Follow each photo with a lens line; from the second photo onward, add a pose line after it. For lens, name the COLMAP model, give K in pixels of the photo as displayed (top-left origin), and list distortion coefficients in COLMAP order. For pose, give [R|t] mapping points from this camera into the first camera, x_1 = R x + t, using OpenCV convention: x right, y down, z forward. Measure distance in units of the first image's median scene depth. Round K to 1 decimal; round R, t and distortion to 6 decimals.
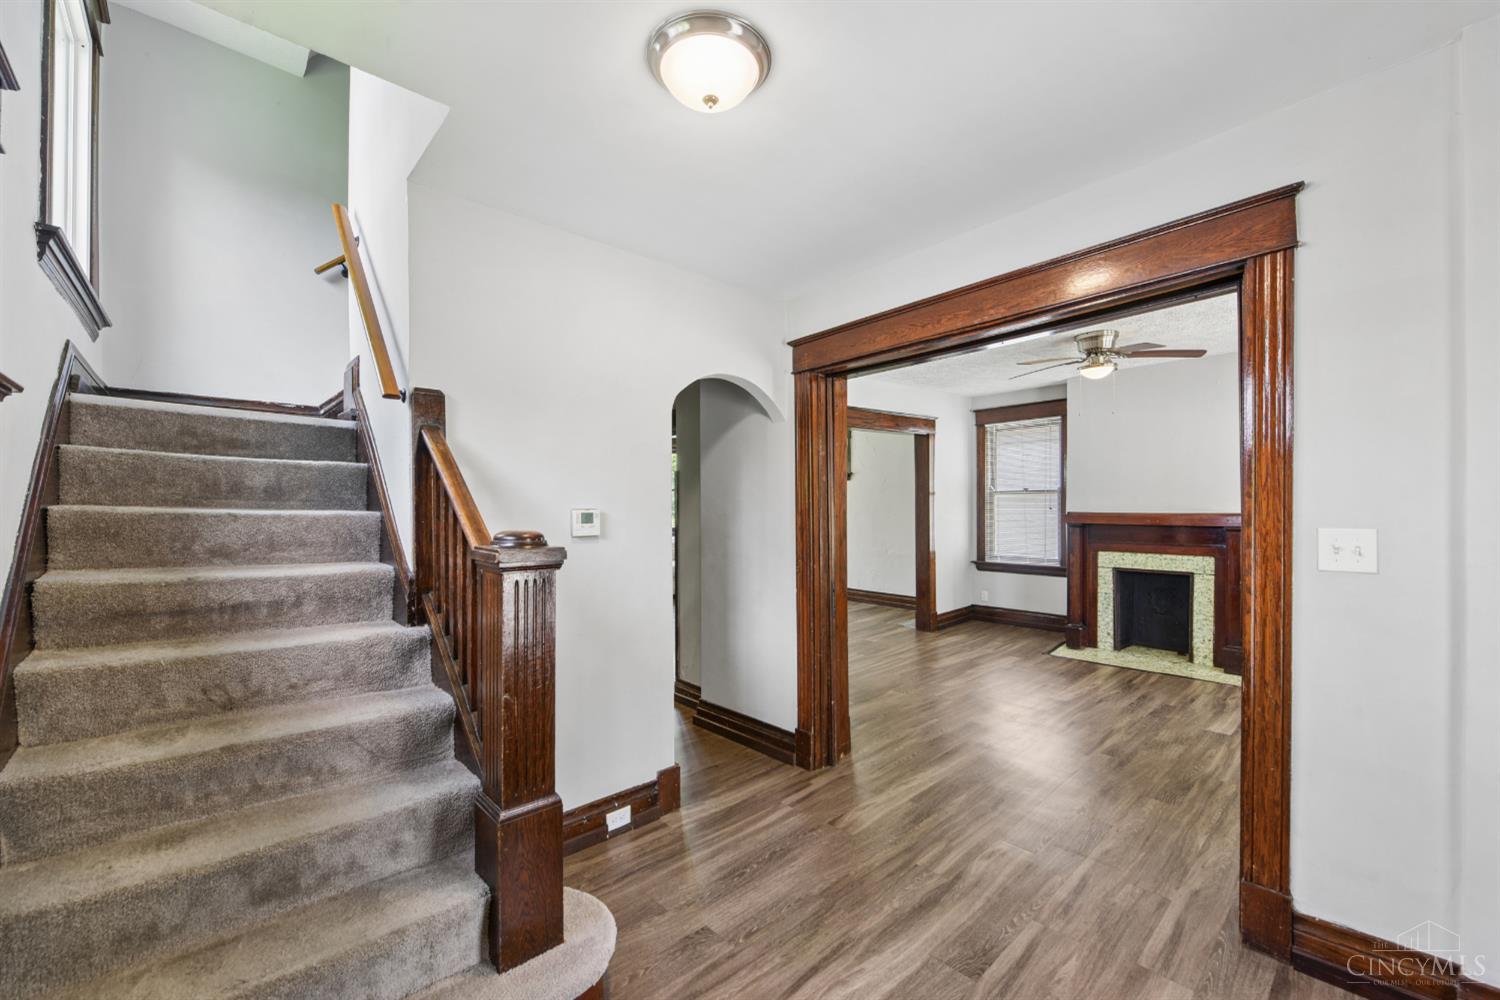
lens RADIAL K [[610.0, 0, 762.0], [0, 610.0, 500.1], [0, 0, 1]] dist [-0.012754, -0.000739]
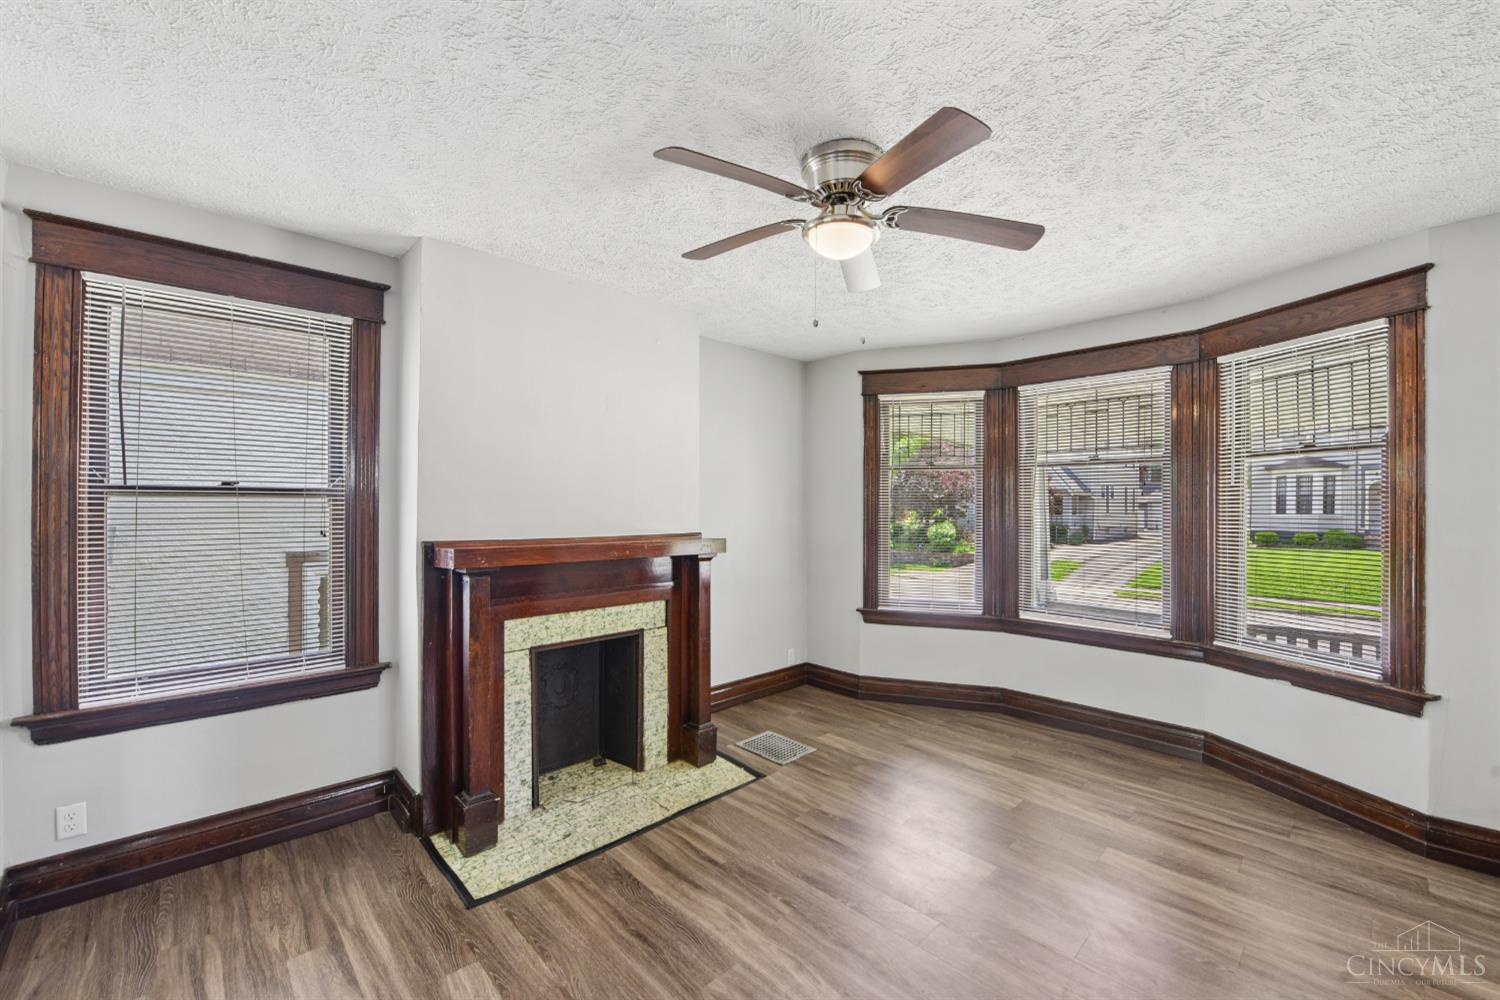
lens RADIAL K [[610.0, 0, 752.0], [0, 610.0, 499.8], [0, 0, 1]] dist [-0.012754, -0.000739]
pose [[-0.027635, 0.009414, 0.999574, 0.062309], [-0.011271, 0.999889, -0.009729, -0.010231], [-0.999555, -0.011535, -0.027526, 0.839933]]
